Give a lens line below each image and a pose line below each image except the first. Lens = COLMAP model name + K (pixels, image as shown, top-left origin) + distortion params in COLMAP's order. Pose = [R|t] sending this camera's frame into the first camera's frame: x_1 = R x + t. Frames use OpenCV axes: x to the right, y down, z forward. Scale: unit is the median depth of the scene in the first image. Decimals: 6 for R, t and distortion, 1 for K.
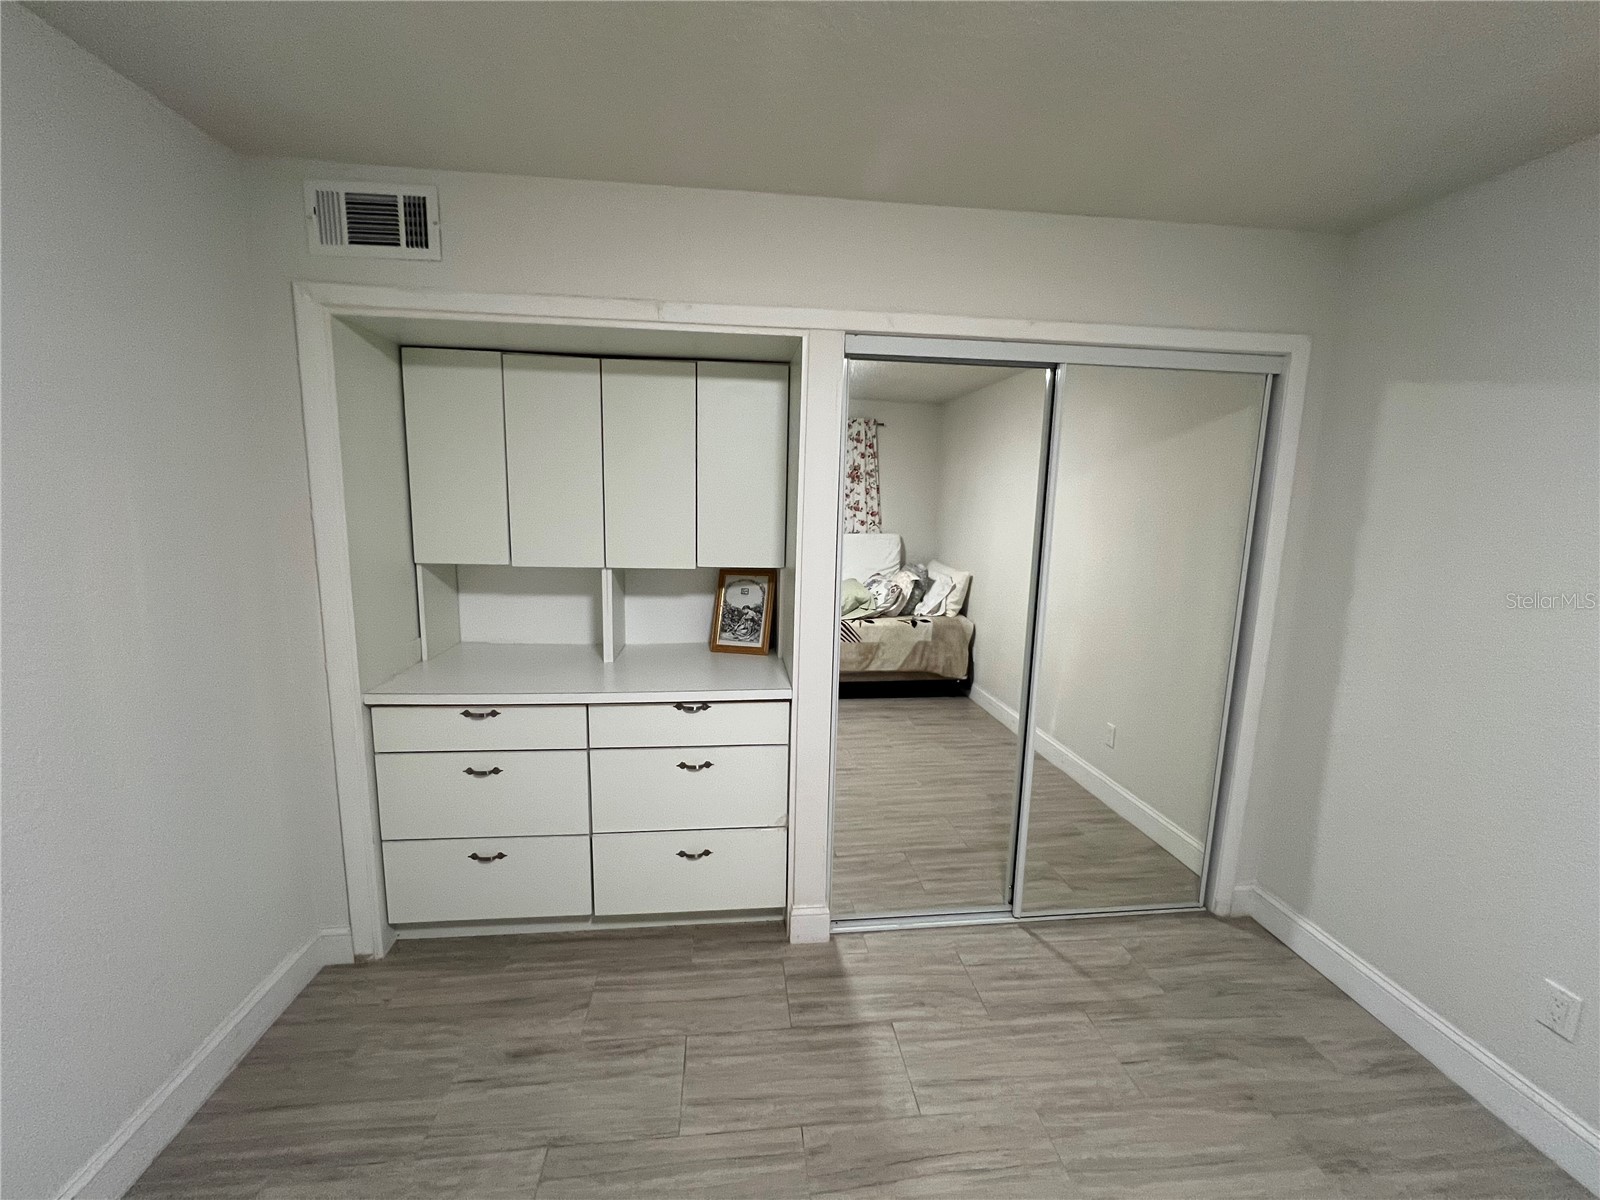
lens RADIAL K [[643.7, 0, 797.4], [0, 643.7, 595.1], [0, 0, 1]] dist [-0.003736, -0.000022]
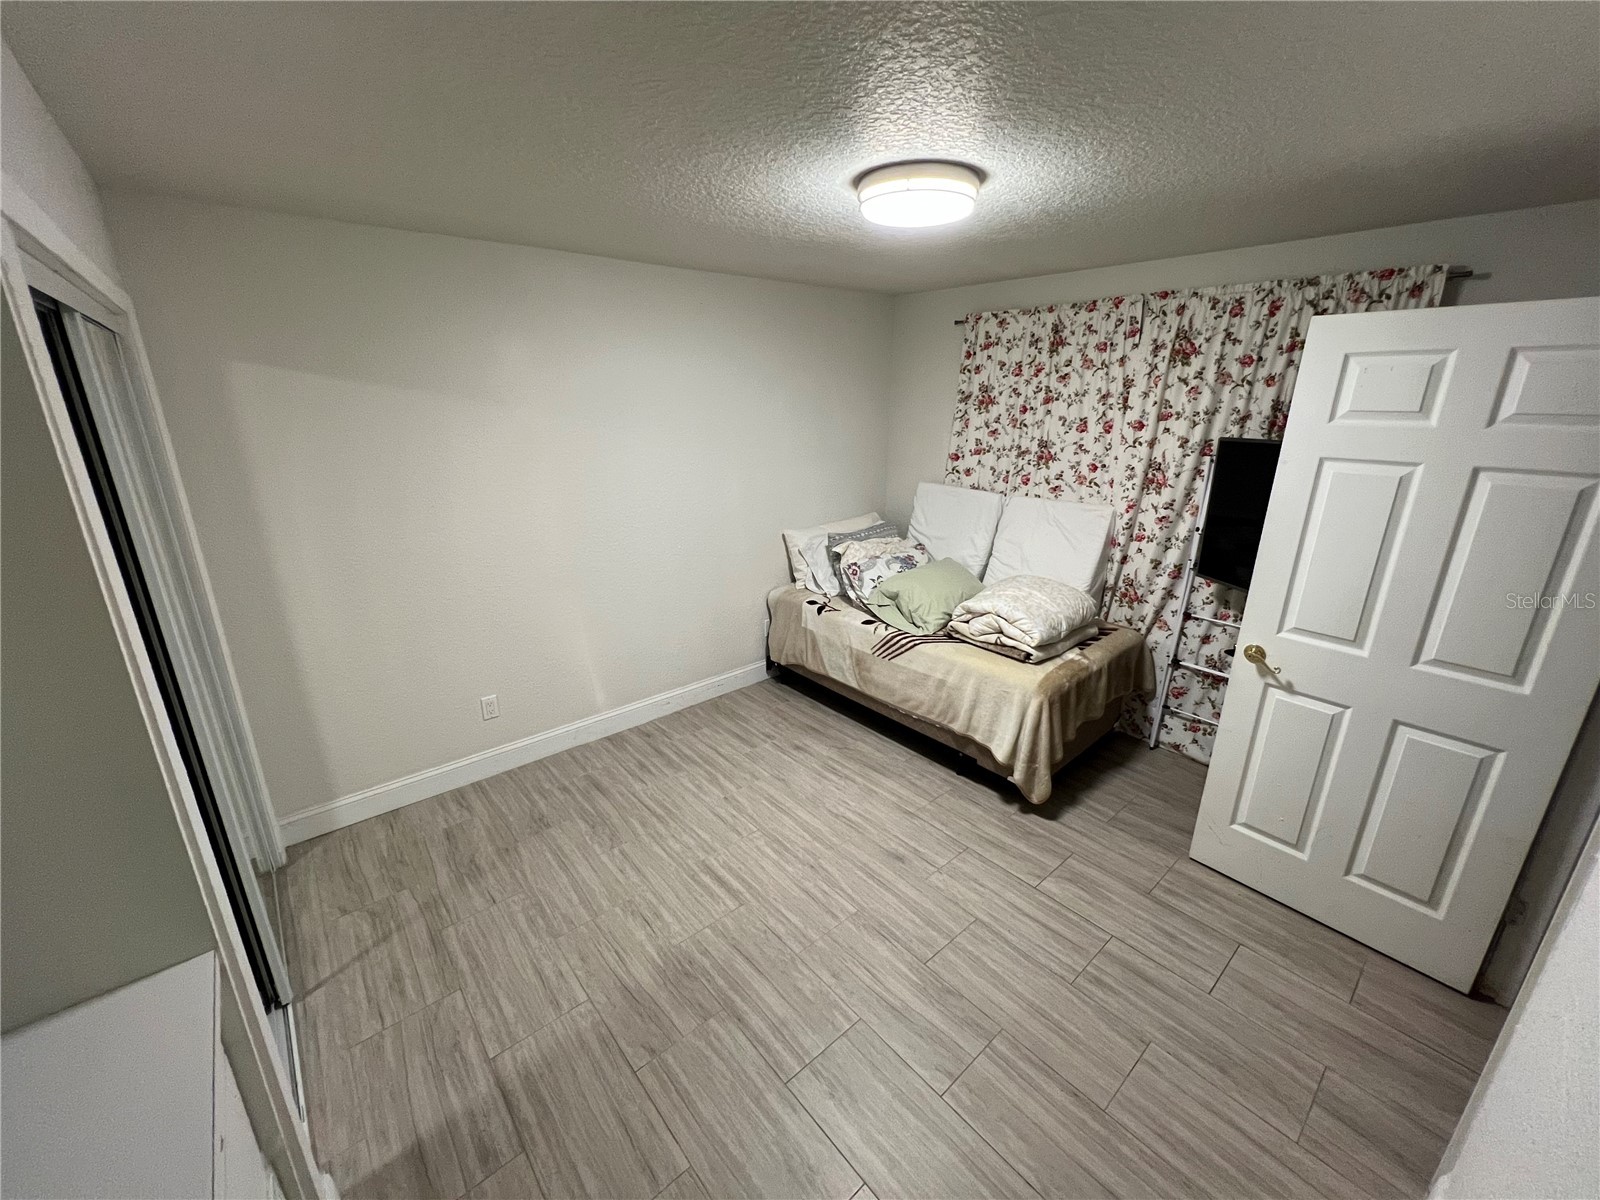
lens RADIAL K [[643.7, 0, 794.8], [0, 643.7, 596.2], [0, 0, 1]] dist [-0.003736, -0.000022]
pose [[-0.568949, -0.273707, 0.775488, -0.595993], [0.104392, 0.911323, 0.398238, -0.271785], [-0.815720, 0.307532, -0.489924, 0.785677]]
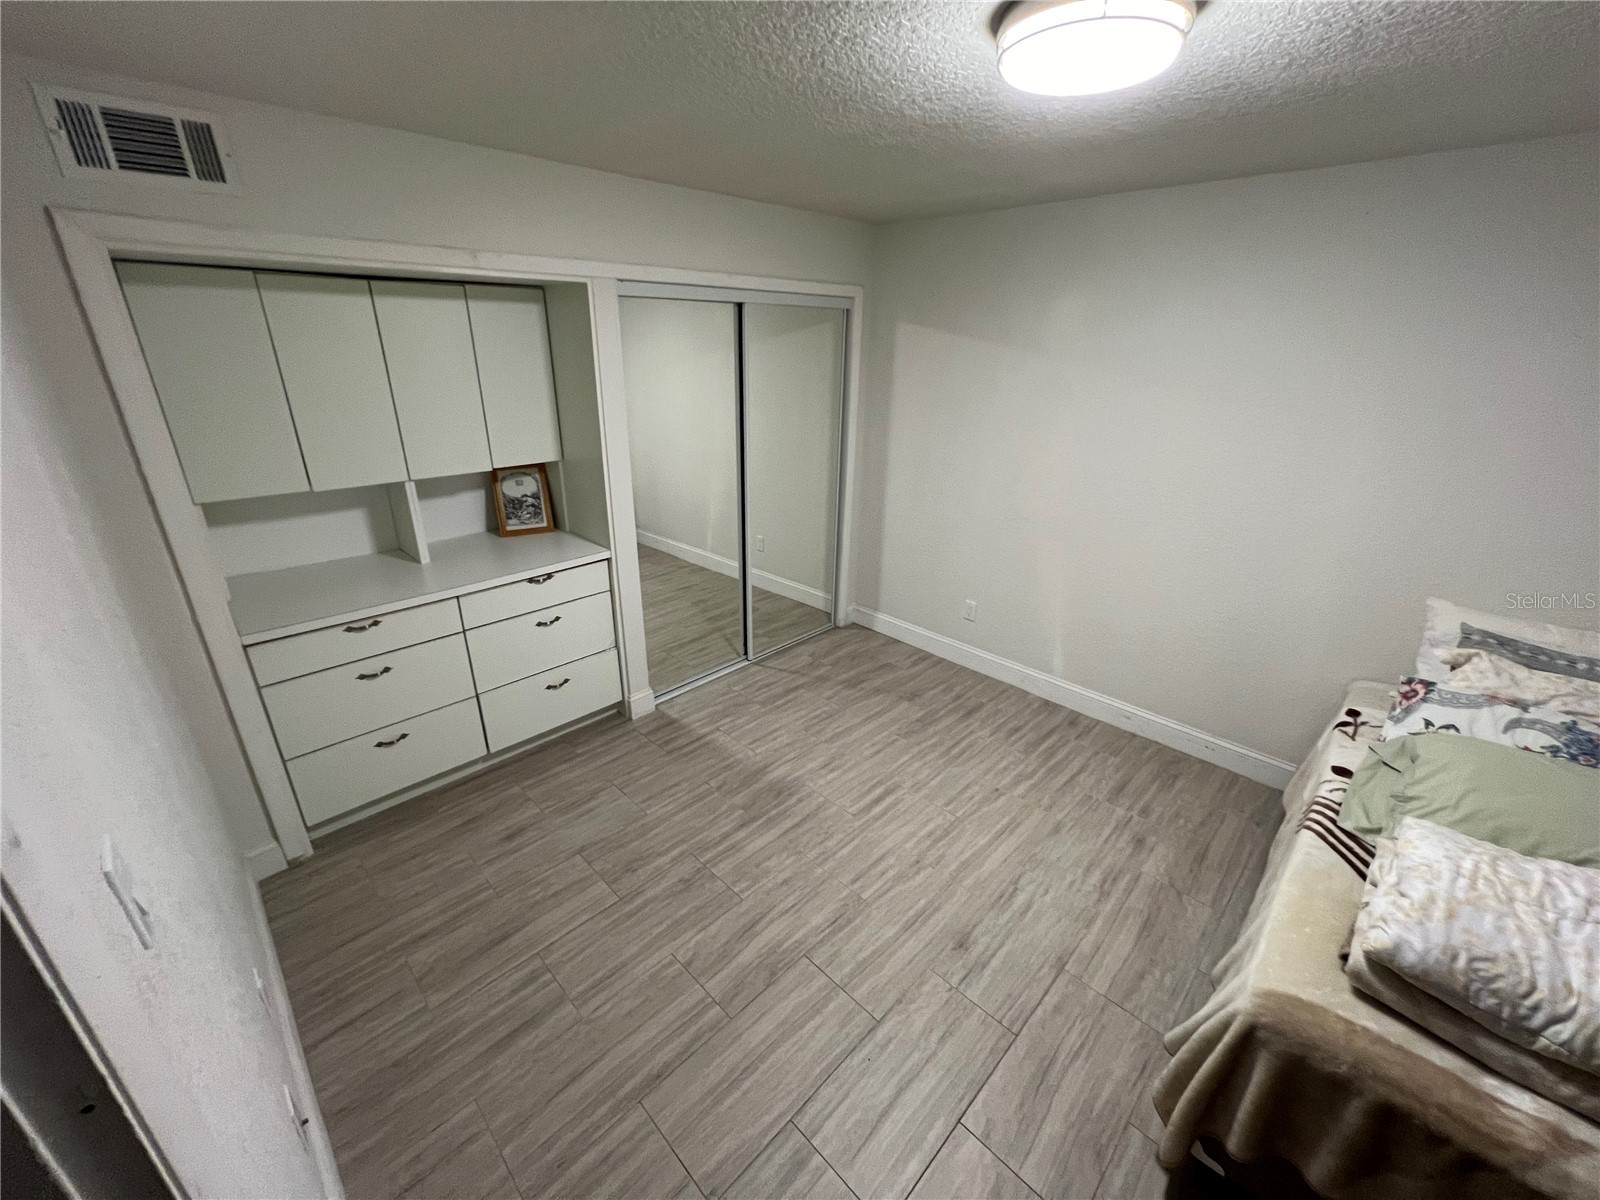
lens RADIAL K [[644.0, 0, 798.7], [0, 644.0, 598.2], [0, 0, 1]] dist [-0.001053, -0.000006]
pose [[0.777041, -0.246362, 0.579234, -0.521548], [0.095342, 0.955672, 0.278569, -0.103968], [-0.622187, -0.161235, 0.766085, -0.335717]]
